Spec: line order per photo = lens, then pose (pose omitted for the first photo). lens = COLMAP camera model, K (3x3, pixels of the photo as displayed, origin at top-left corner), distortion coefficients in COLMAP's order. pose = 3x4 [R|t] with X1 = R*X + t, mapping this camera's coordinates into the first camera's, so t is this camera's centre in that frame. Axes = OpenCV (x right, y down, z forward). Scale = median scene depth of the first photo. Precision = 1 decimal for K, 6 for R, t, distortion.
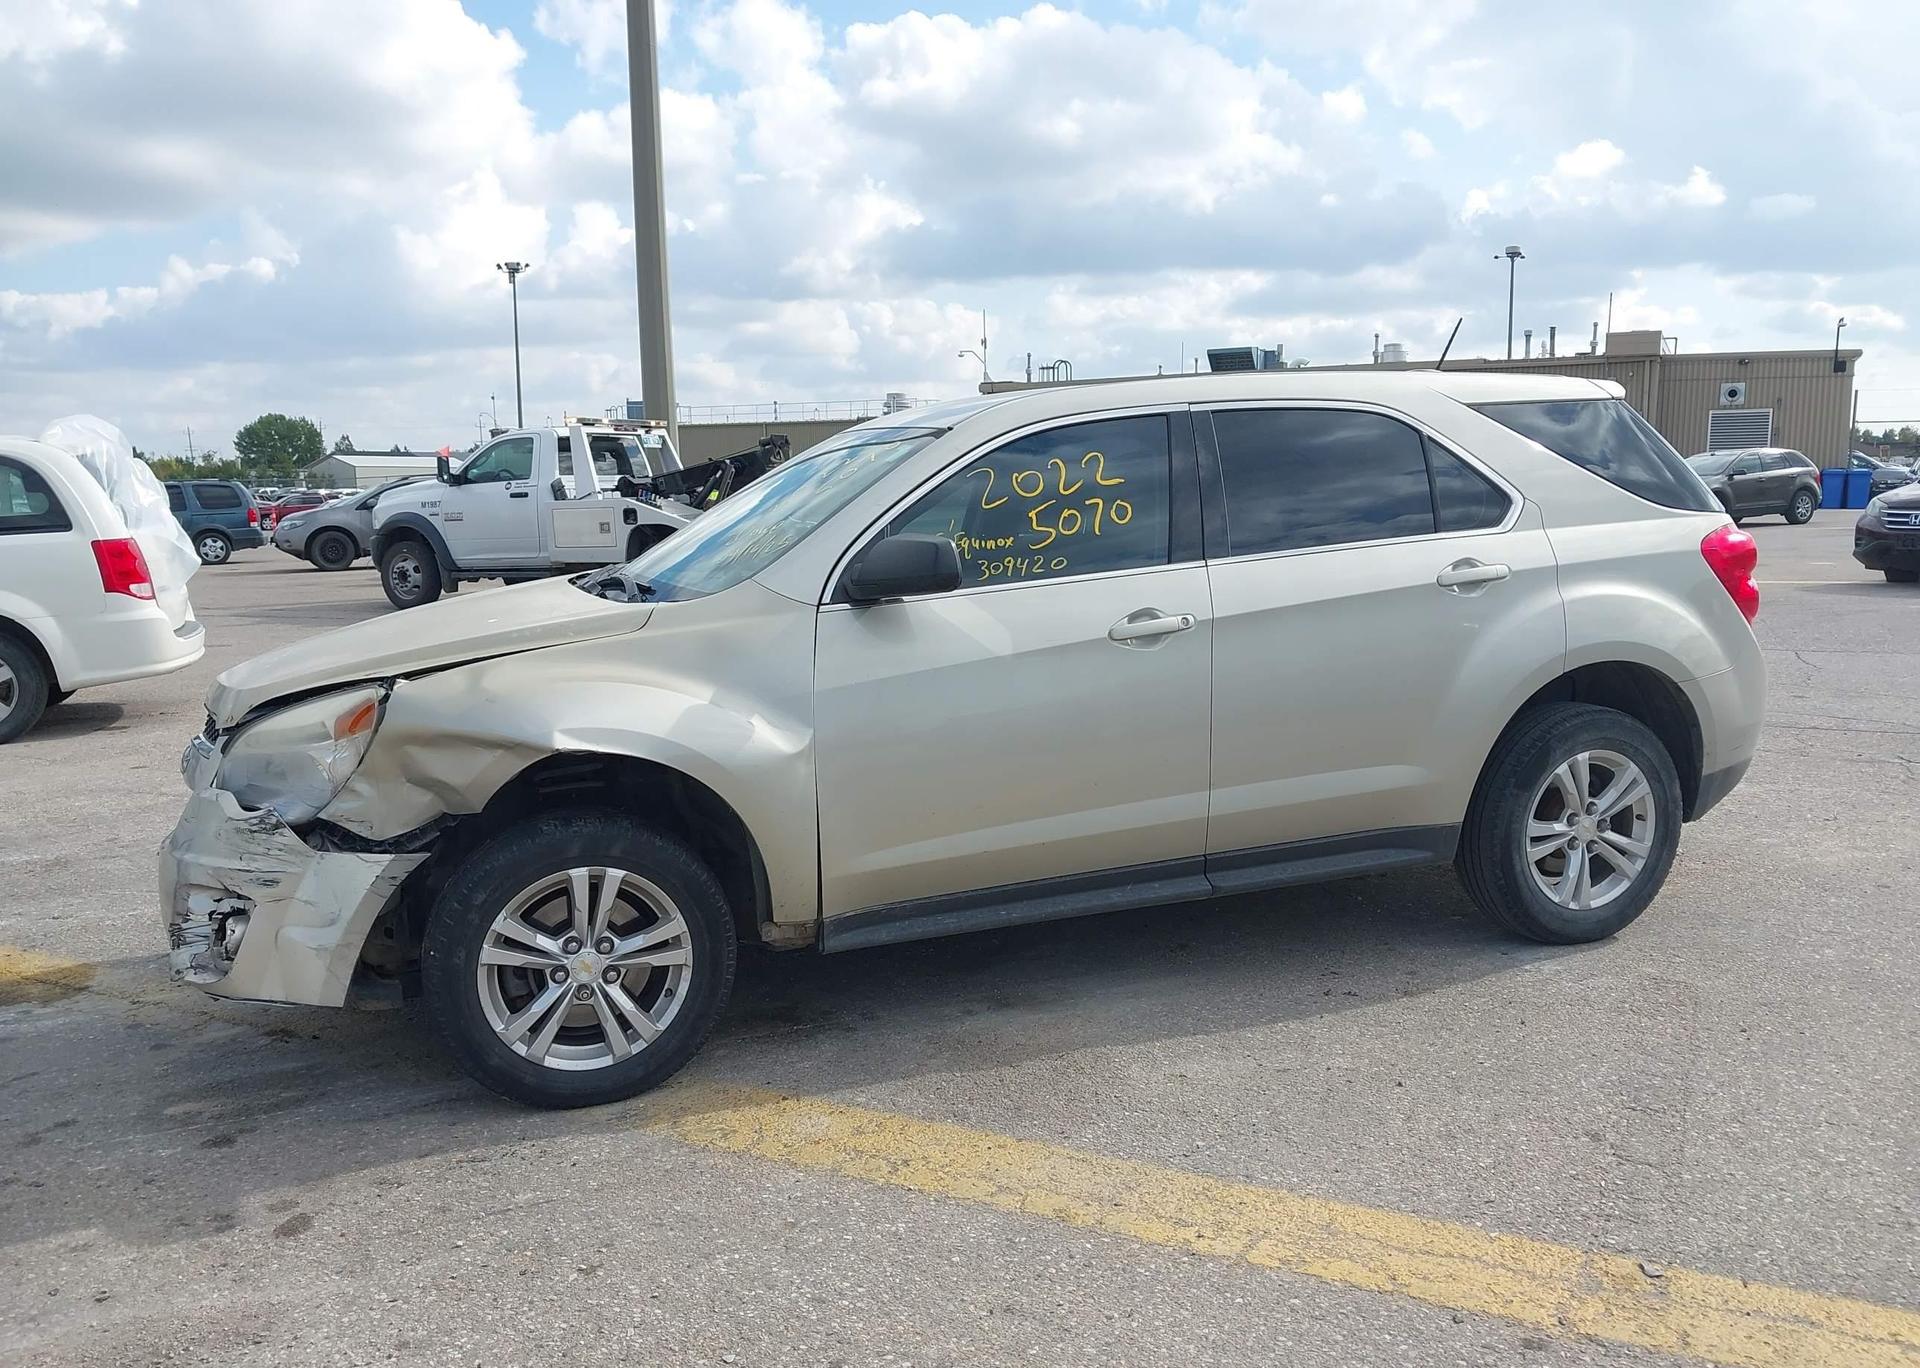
lens RADIAL K [[1526.4, 0, 954.7], [0, 1526.4, 694.6], [0, 0, 1]] dist [0.032745, -0.040572]
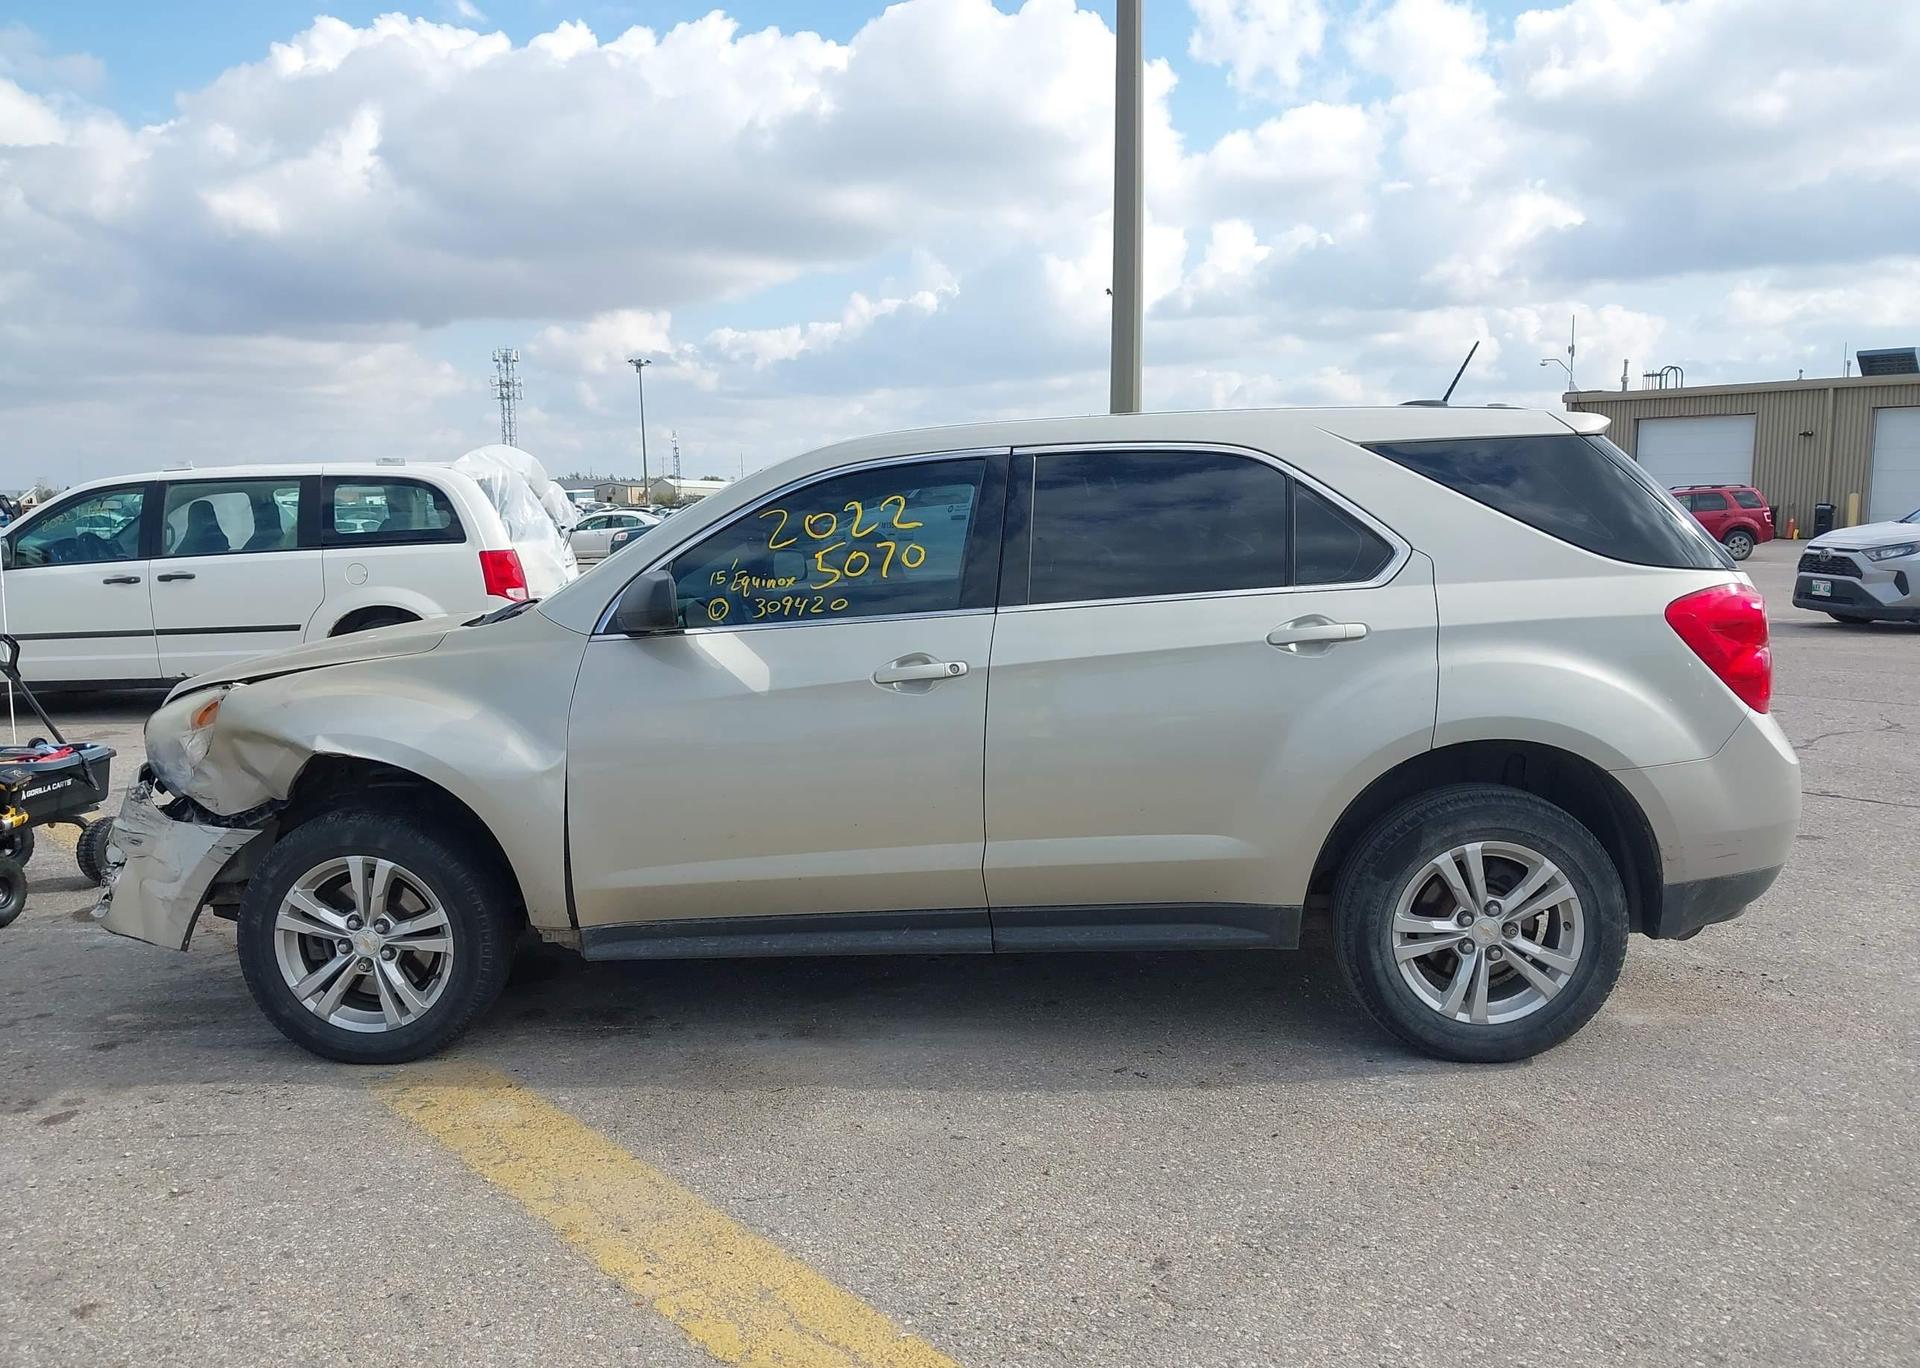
lens RADIAL K [[1526.4, 0, 949.2], [0, 1526.4, 681.0], [0, 0, 1]] dist [0.032745, -0.040572]
pose [[0.920624, 0.055537, -0.386481, 0.507881], [-0.062478, 0.998032, -0.005411, -0.032891], [0.385420, 0.029128, 0.922281, 0.089366]]
